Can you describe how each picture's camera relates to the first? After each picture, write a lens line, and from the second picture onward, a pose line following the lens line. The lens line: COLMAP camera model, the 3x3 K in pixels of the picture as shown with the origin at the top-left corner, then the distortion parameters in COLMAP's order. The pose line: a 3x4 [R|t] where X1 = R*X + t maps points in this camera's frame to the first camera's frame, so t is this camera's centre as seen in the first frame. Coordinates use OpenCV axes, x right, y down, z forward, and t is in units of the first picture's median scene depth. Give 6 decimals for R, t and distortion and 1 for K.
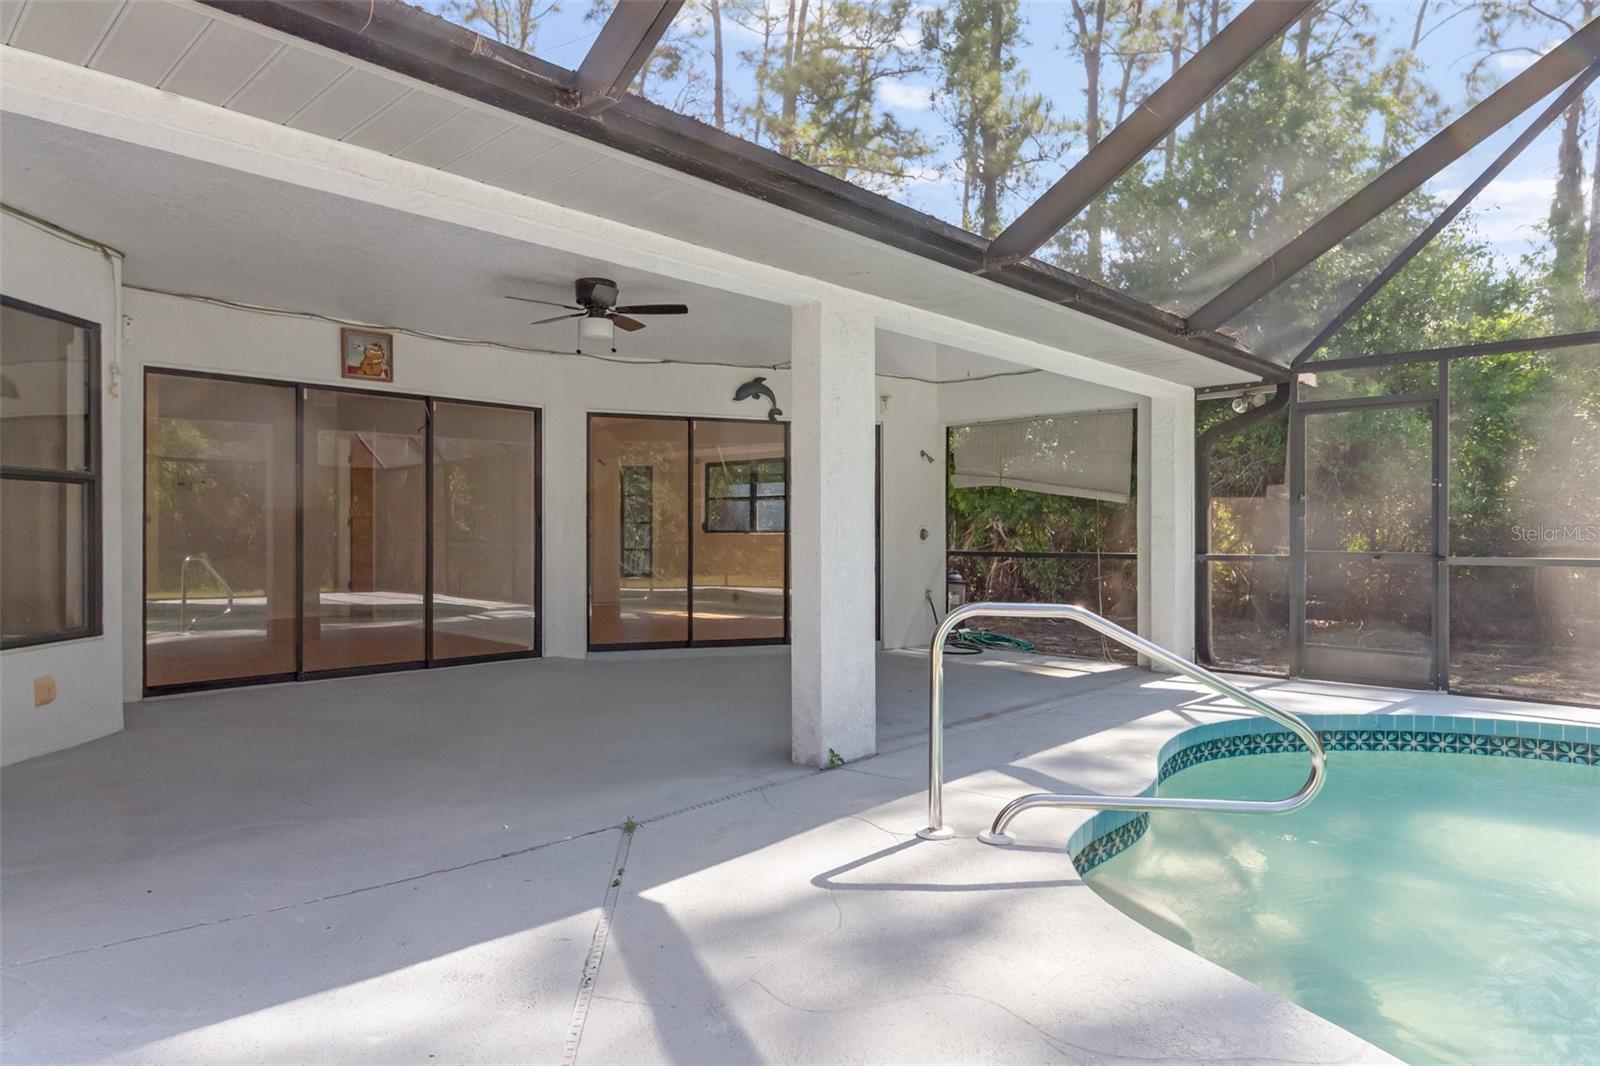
lens RADIAL K [[955.2, 0, 813.6], [0, 955.2, 526.0], [0, 0, 1]] dist [0.001972, 0.000762]
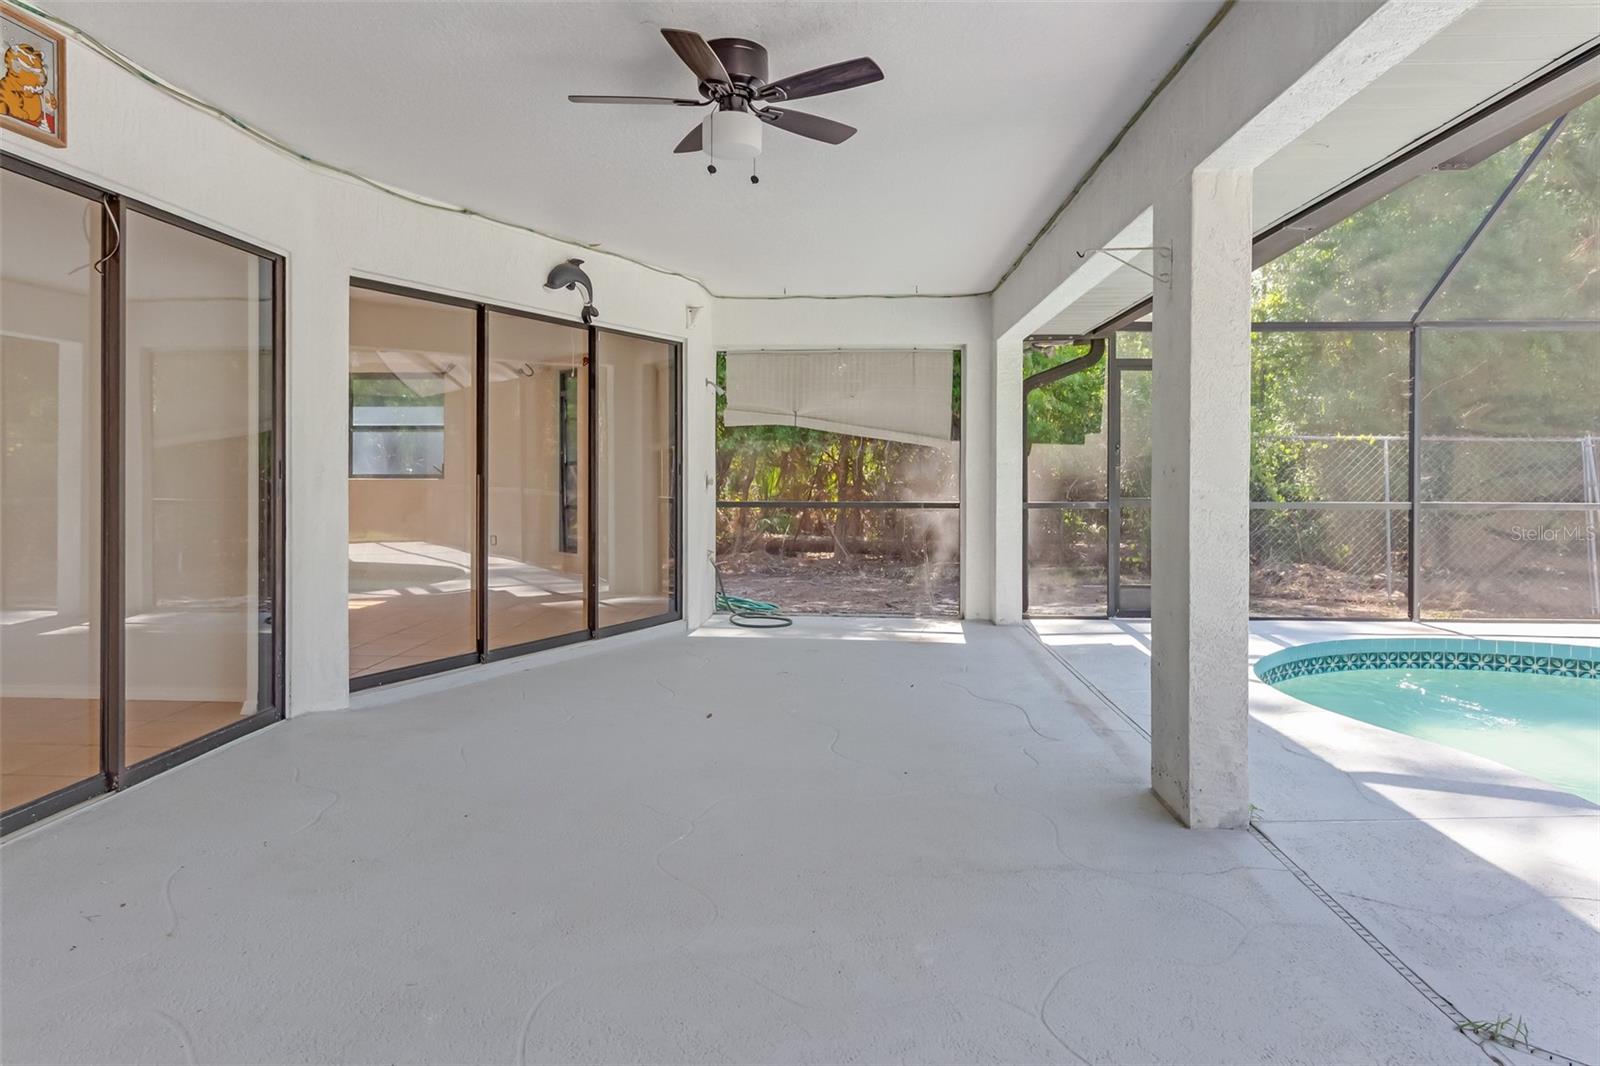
lens RADIAL K [[937.6, 0, 805.8], [0, 937.6, 471.3], [0, 0, 1]] dist [-0.006102, 0.001202]
pose [[0.757968, -0.001558, 0.652290, -0.433471], [-0.005047, 0.999953, 0.008253, -0.009329], [-0.652272, -0.009547, 0.757925, 0.433407]]
